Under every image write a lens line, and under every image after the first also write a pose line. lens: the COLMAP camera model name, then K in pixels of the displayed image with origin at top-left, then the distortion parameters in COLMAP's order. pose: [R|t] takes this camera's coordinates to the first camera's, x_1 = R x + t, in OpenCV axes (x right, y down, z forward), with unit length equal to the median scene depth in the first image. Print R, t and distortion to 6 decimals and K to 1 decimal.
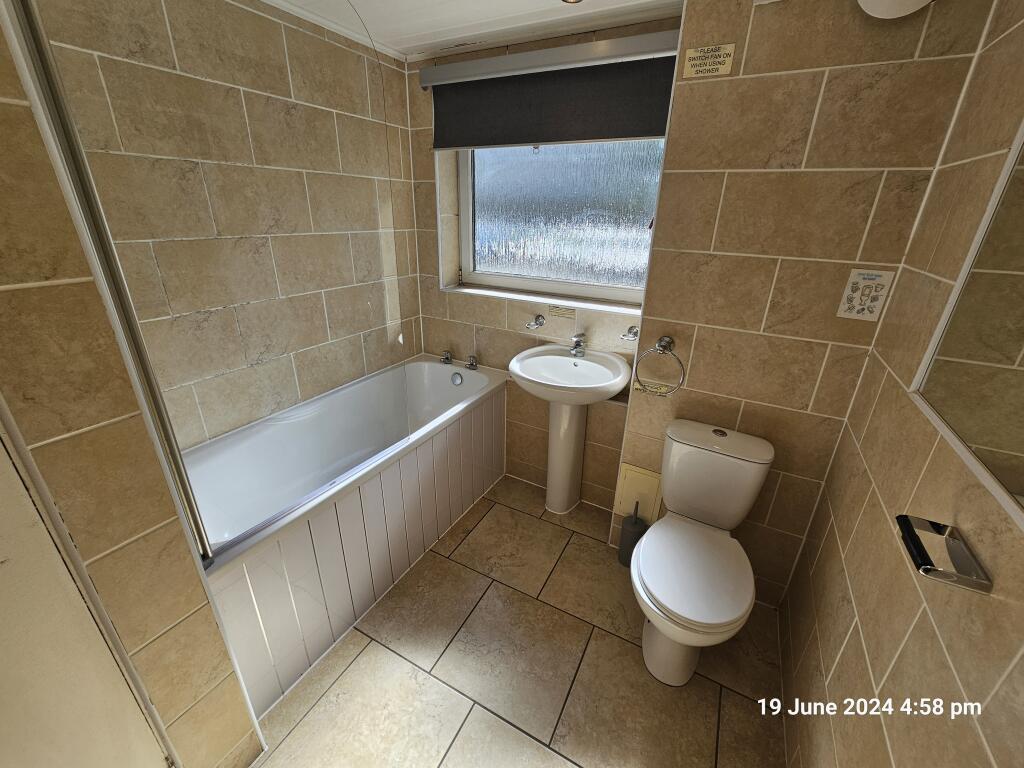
lens RADIAL K [[420.7, 0, 512.3], [0, 420.7, 380.5], [0, 0, 1]] dist [0.002021, -0.000106]
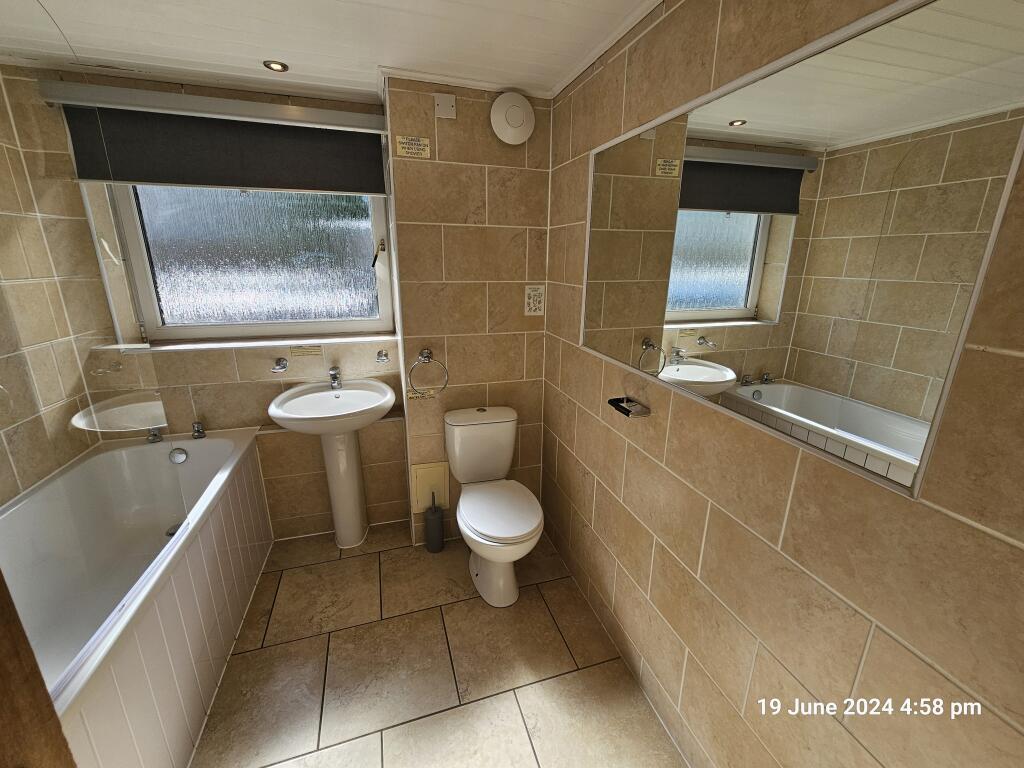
lens RADIAL K [[420.7, 0, 512.3], [0, 420.7, 380.5], [0, 0, 1]] dist [0.002021, -0.000106]
pose [[0.696903, -0.215973, 0.683873, -0.335175], [0.278521, 0.960234, 0.019423, 0.032818], [-0.660872, 0.176937, 0.729343, -0.068364]]
